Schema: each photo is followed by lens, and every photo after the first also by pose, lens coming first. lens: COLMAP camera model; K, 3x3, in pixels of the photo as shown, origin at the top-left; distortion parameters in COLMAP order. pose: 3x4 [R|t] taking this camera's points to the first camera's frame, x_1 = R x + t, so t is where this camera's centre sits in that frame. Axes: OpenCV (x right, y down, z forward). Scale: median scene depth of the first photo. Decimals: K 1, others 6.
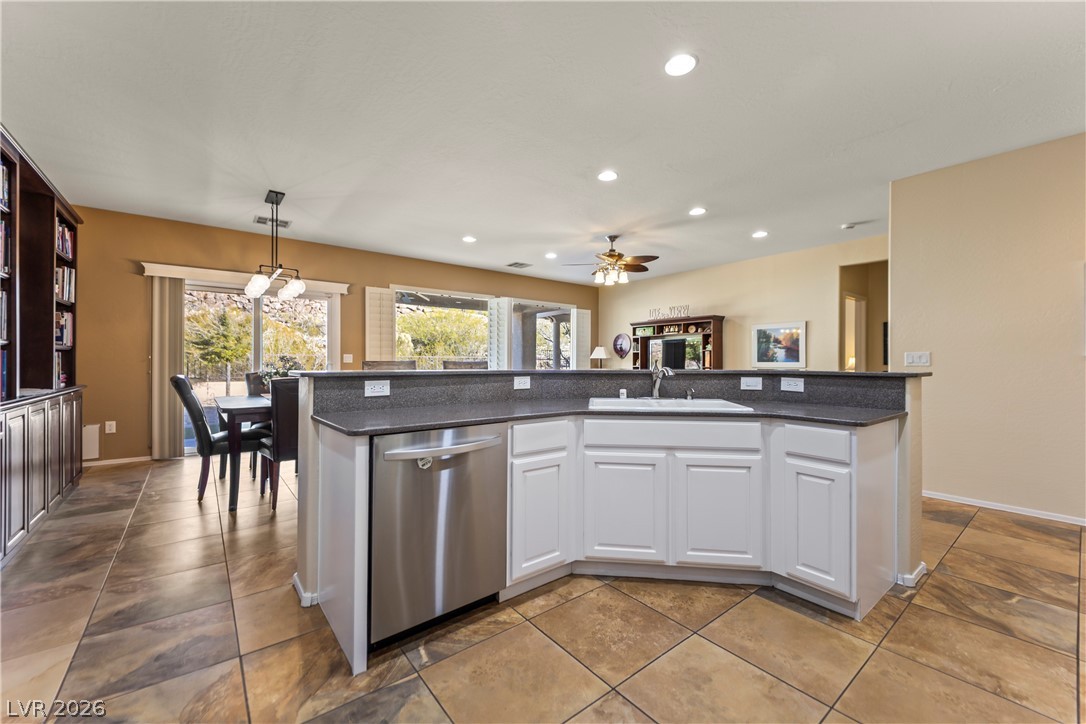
lens RADIAL K [[435.3, 0, 538.1], [0, 435.3, 360.8], [0, 0, 1]] dist [0.021058, -0.007936]
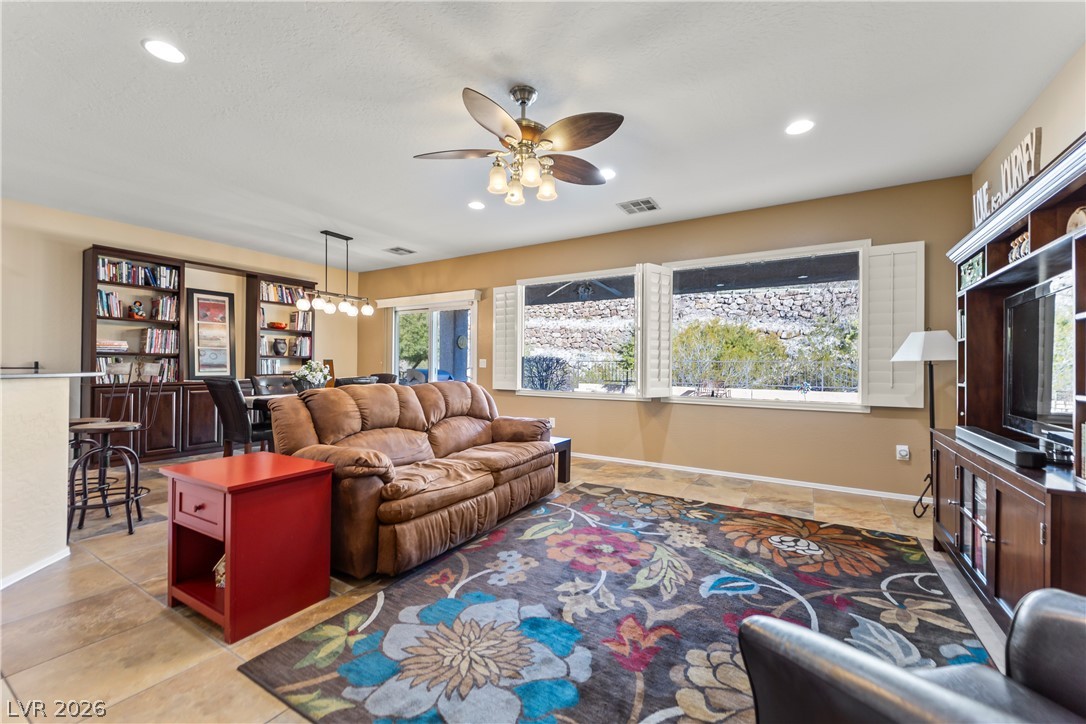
lens RADIAL K [[435.3, 0, 537.6], [0, 435.3, 364.6], [0, 0, 1]] dist [0.021058, -0.007936]
pose [[0.347006, -0.001778, -0.937861, 0.469857], [-0.006661, 0.999968, -0.004360, 0.000703], [0.937839, 0.007760, 0.346983, 0.669532]]
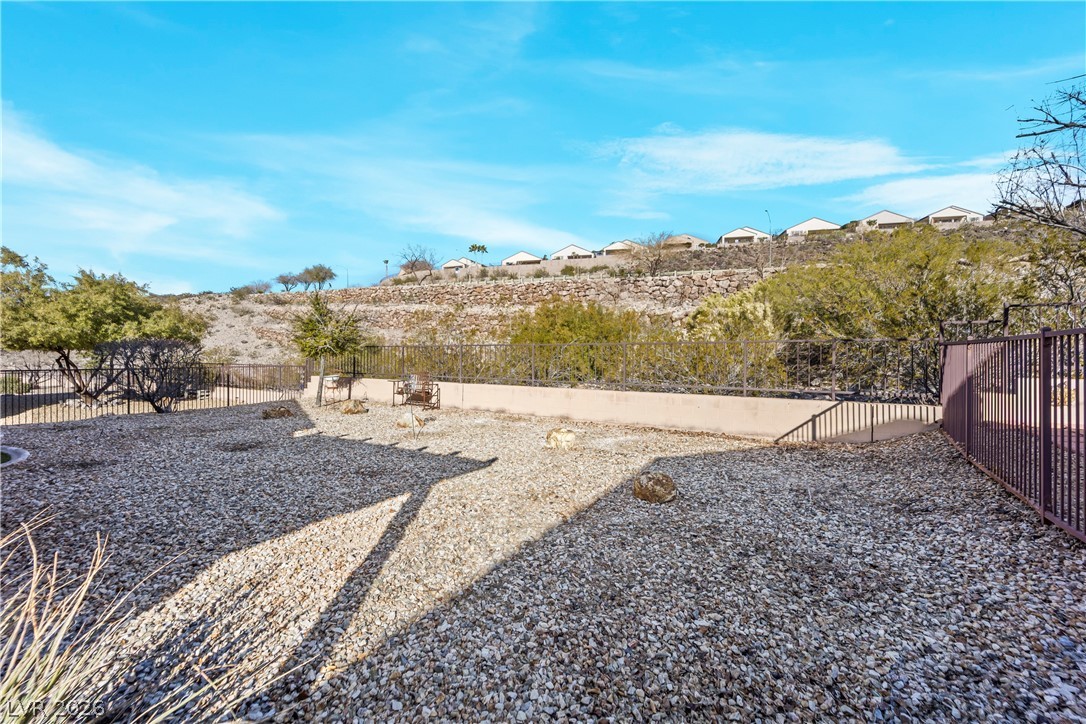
lens RADIAL K [[435.3, 0, 547.4], [0, 435.3, 356.4], [0, 0, 1]] dist [0.021058, -0.007936]
pose [[0.339942, 0.000101, -0.940446, 0.397858], [0.000311, 1.000000, 0.000219, 0.003243], [0.940446, -0.000367, 0.339942, 2.037783]]
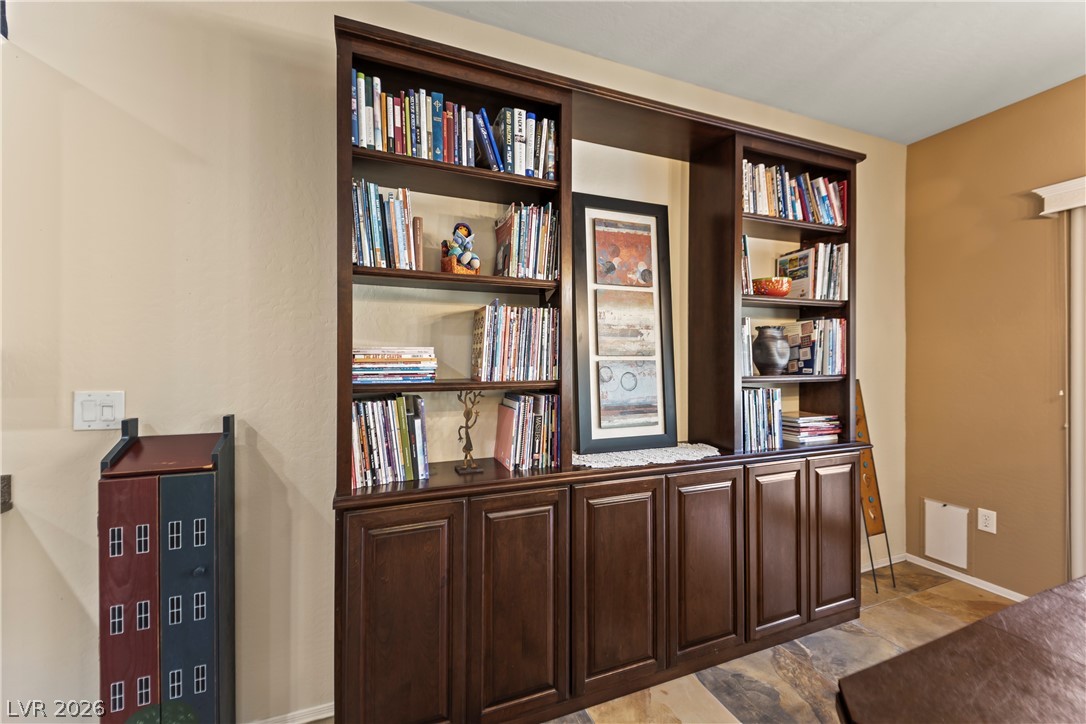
lens RADIAL K [[435.3, 0, 546.9], [0, 435.3, 362.6], [0, 0, 1]] dist [0.021058, -0.007936]
pose [[-0.282521, -0.002022, -0.959259, -0.203584], [0.001966, 0.999994, -0.002686, -0.025885], [0.959259, -0.002645, -0.282515, 0.421667]]
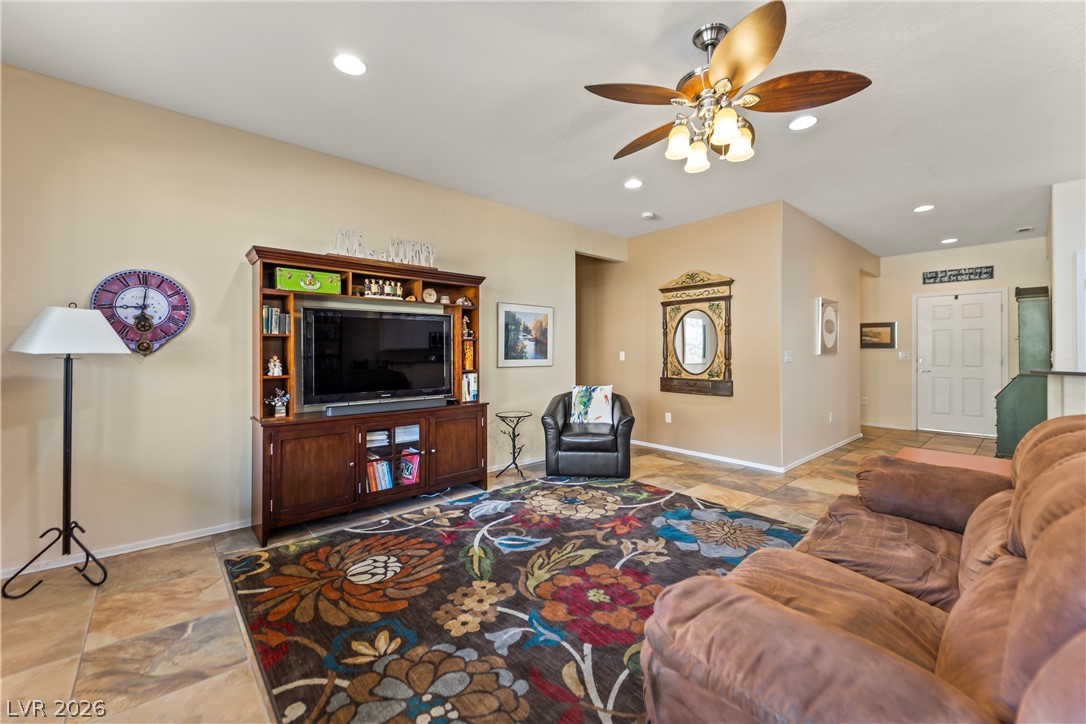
lens RADIAL K [[435.3, 0, 545.1], [0, 435.3, 352.8], [0, 0, 1]] dist [0.021058, -0.007936]
pose [[-0.066602, -0.002846, 0.997776, -0.151756], [-0.002677, 0.999993, 0.002674, -0.009097], [-0.997776, -0.002493, -0.066609, 0.909812]]
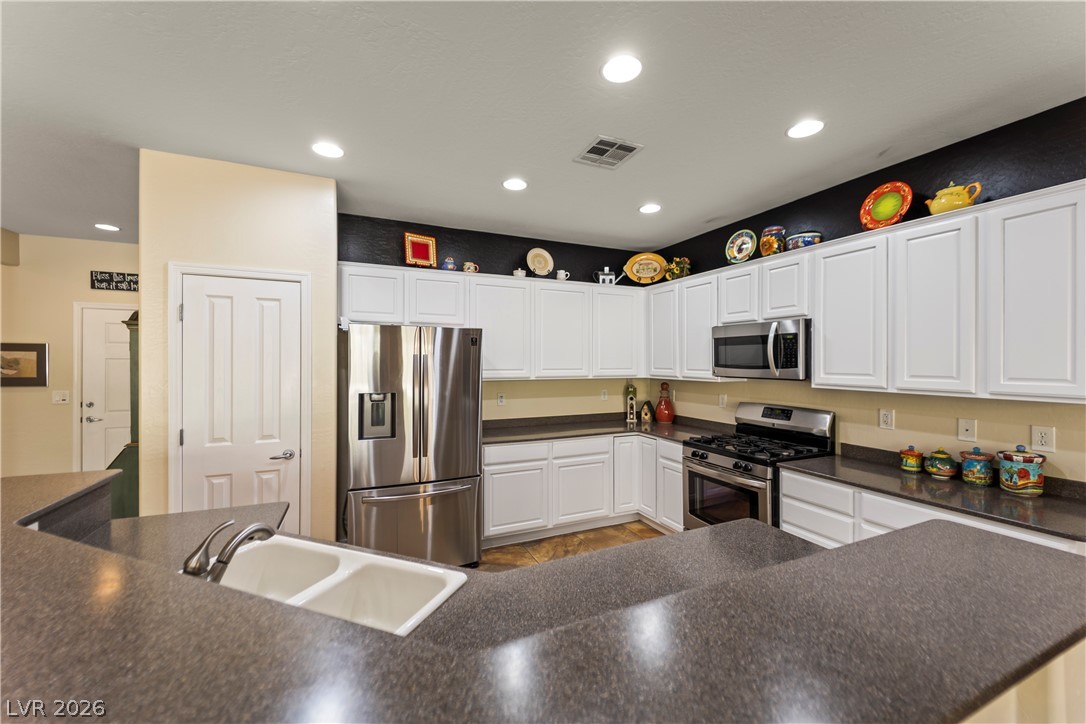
lens RADIAL K [[435.3, 0, 542.7], [0, 435.3, 361.5], [0, 0, 1]] dist [0.021058, -0.007936]
pose [[-0.969029, -0.004148, 0.246914, -0.035067], [-0.004073, 0.999991, 0.000813, -0.055158], [-0.246915, -0.000218, -0.969037, 0.492572]]
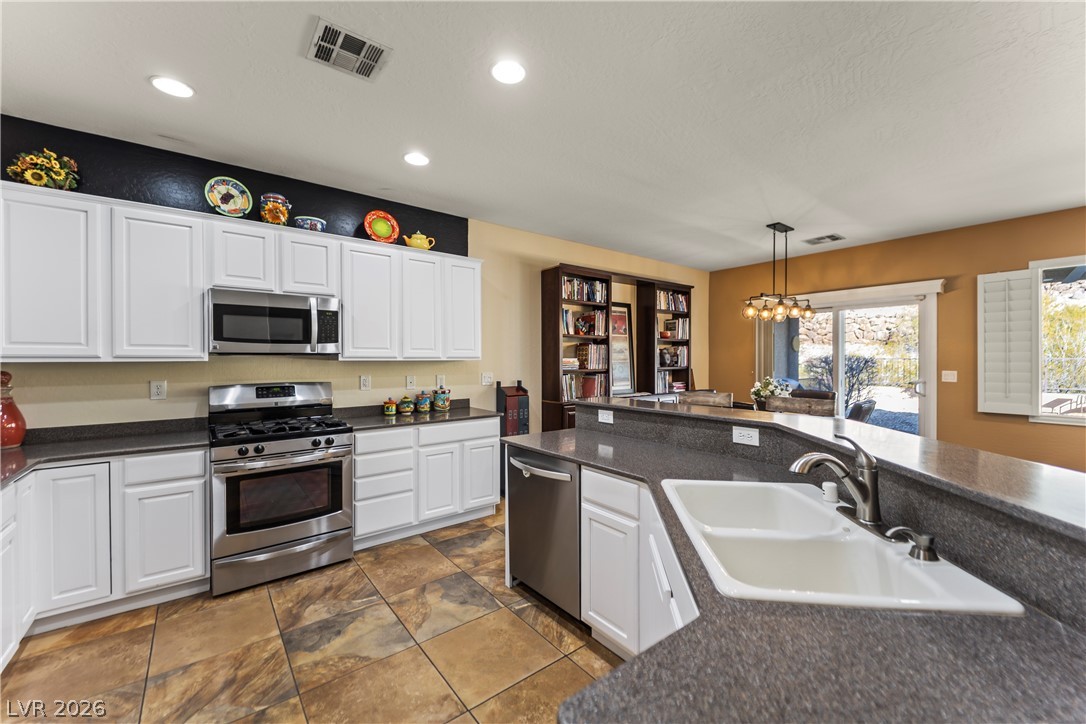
lens RADIAL K [[435.3, 0, 545.6], [0, 435.3, 362.0], [0, 0, 1]] dist [0.021058, -0.007936]
pose [[0.007890, 0.004688, -0.999958, 0.280195], [0.004434, 0.999979, 0.004723, -0.032004], [0.999959, -0.004472, 0.007869, 0.254994]]
